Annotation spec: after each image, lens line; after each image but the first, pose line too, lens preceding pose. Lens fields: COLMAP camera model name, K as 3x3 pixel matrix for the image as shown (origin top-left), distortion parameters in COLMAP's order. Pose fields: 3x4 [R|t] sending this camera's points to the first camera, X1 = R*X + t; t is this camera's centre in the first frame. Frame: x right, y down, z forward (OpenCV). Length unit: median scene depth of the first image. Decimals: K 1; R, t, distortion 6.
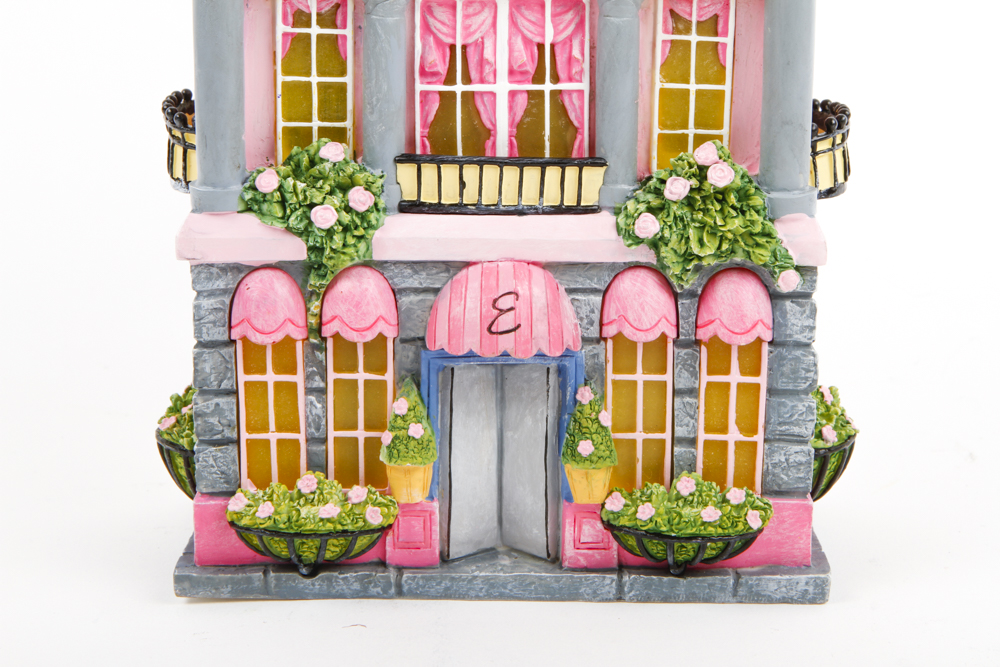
lens RADIAL K [[2393.8, 0, 500.8], [0, 2393.8, 315.9], [0, 0, 1]] dist [0.092738, 0.000000]
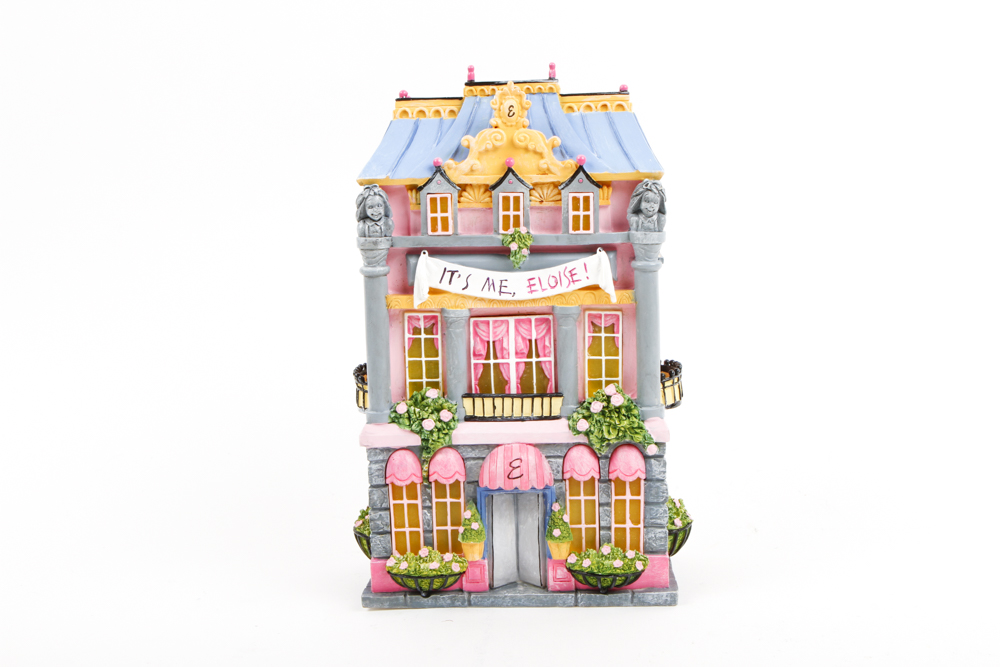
lens RADIAL K [[1301.3, 0, 500.5], [0, 1301.3, 336.7], [0, 0, 1]] dist [-0.075592, 0.000000]
pose [[0.998504, -0.026989, -0.047559, 0.044509], [0.022850, 0.996075, -0.085518, -0.018761], [0.049680, 0.084303, 0.995201, -0.135698]]
